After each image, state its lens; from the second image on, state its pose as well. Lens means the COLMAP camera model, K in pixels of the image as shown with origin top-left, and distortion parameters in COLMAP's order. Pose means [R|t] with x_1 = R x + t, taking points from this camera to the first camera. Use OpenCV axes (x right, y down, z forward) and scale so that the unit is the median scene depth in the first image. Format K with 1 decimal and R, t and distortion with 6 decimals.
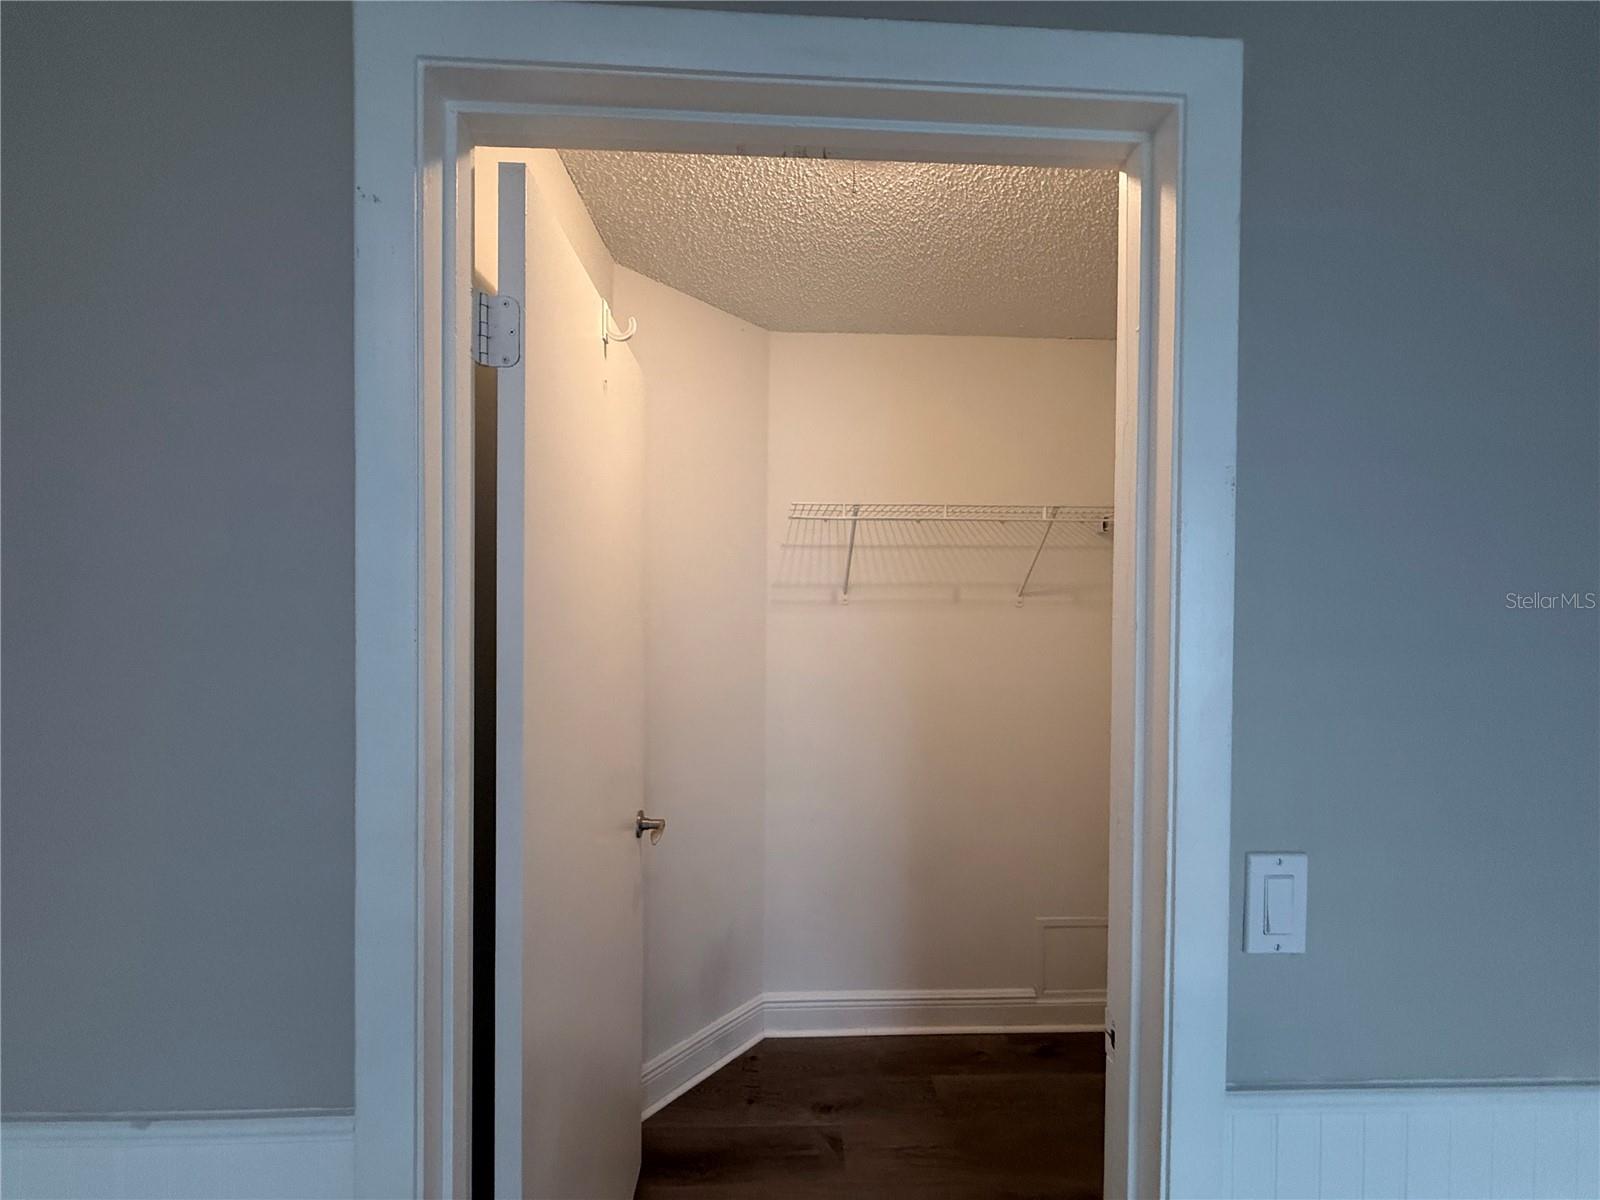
lens RADIAL K [[637.0, 0, 798.7], [0, 637.0, 602.0], [0, 0, 1]] dist [-0.001887, 0.000059]
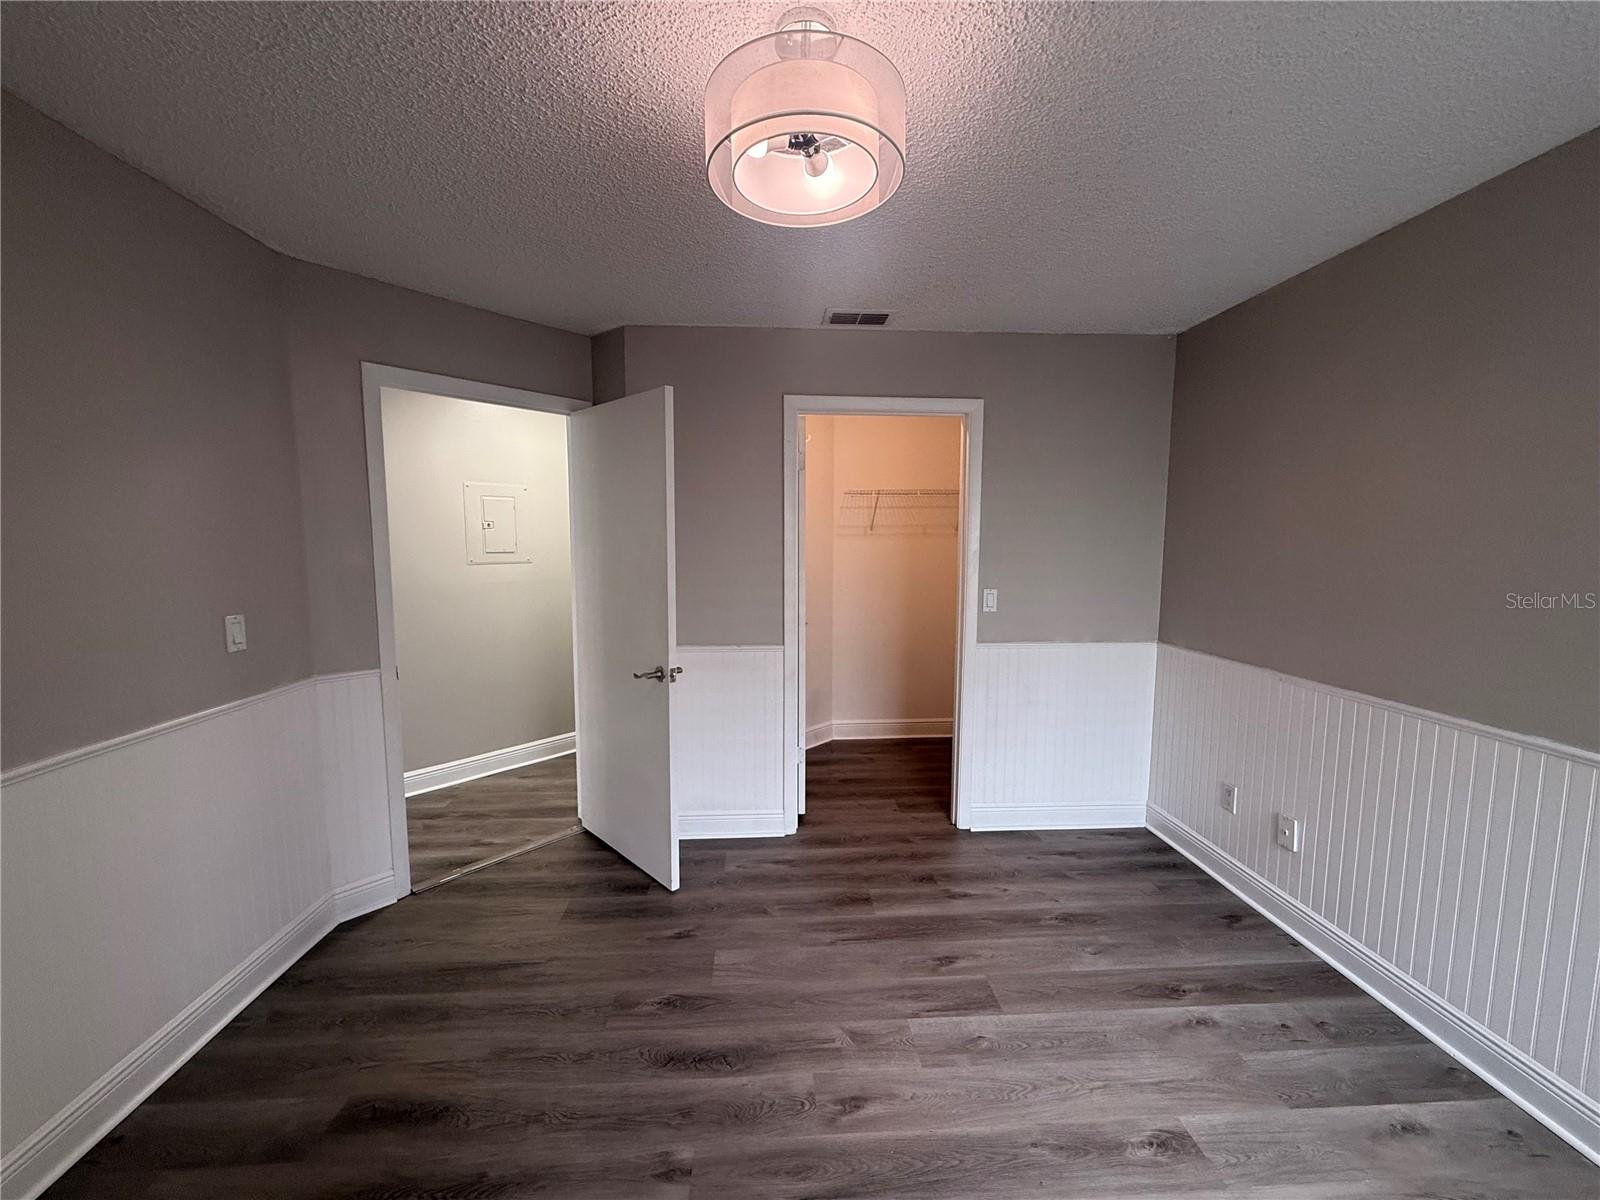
lens RADIAL K [[632.7, 0, 797.9], [0, 632.7, 602.1], [0, 0, 1]] dist [-0.000383, 0.000164]
pose [[0.999712, -0.011059, 0.021282, -0.247154], [0.008996, 0.995468, 0.094666, 0.025529], [-0.022232, -0.094447, 0.995282, -1.246973]]
